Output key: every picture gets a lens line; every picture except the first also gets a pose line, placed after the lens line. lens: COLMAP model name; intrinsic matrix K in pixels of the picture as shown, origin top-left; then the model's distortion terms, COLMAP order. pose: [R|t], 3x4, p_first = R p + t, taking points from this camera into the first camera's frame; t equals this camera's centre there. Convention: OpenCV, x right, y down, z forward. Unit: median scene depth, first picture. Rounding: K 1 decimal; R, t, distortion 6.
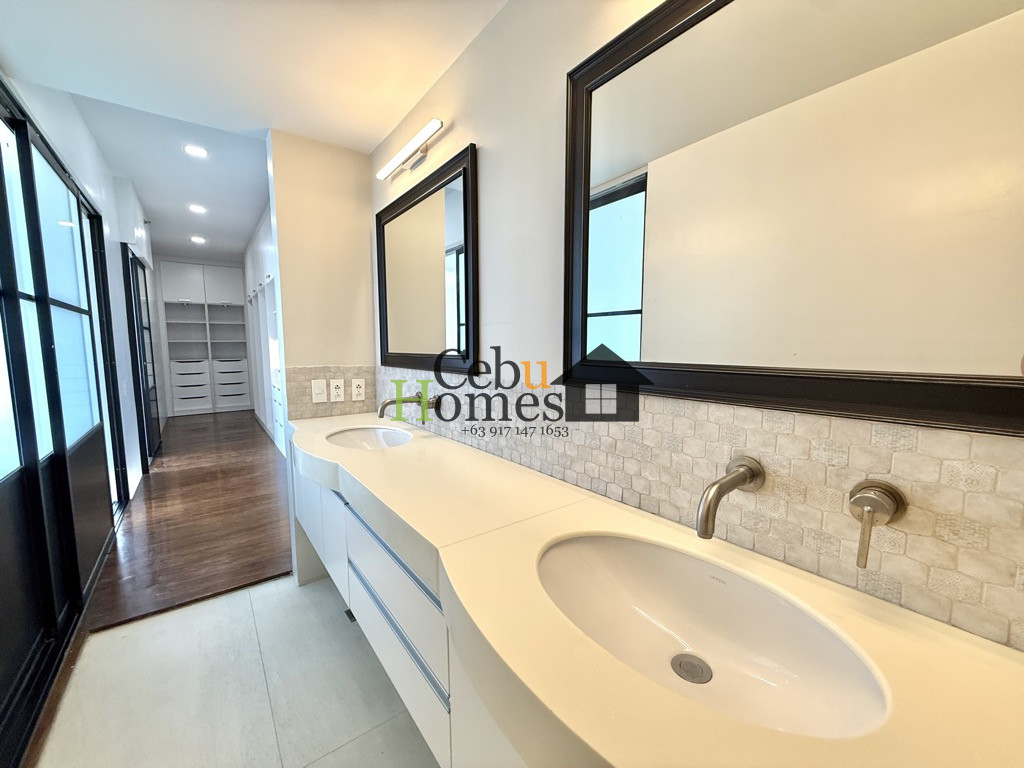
lens RADIAL K [[408.0, 0, 509.7], [0, 408.0, 382.9], [0, 0, 1]] dist [-0.001881, 0.000308]
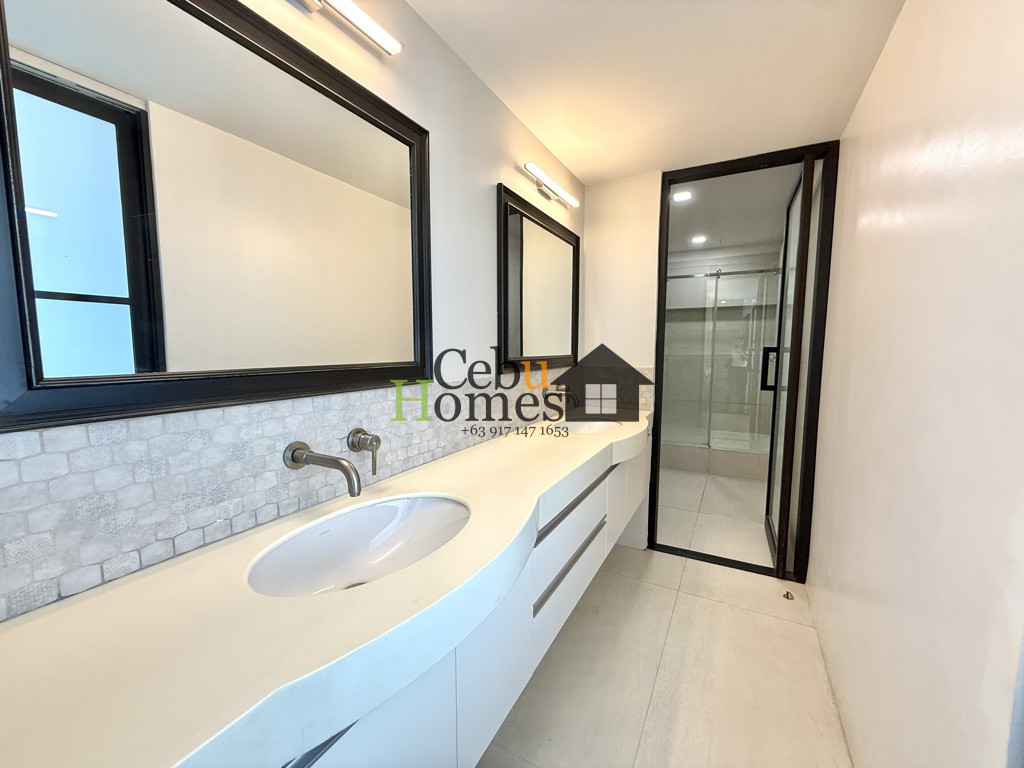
lens RADIAL K [[408.0, 0, 509.7], [0, 408.0, 382.9], [0, 0, 1]] dist [-0.001881, 0.000308]
pose [[-0.397474, -0.087507, 0.913431, -1.017868], [0.083663, 0.987840, 0.131041, -0.124760], [-0.913792, 0.128506, -0.385320, 1.223871]]
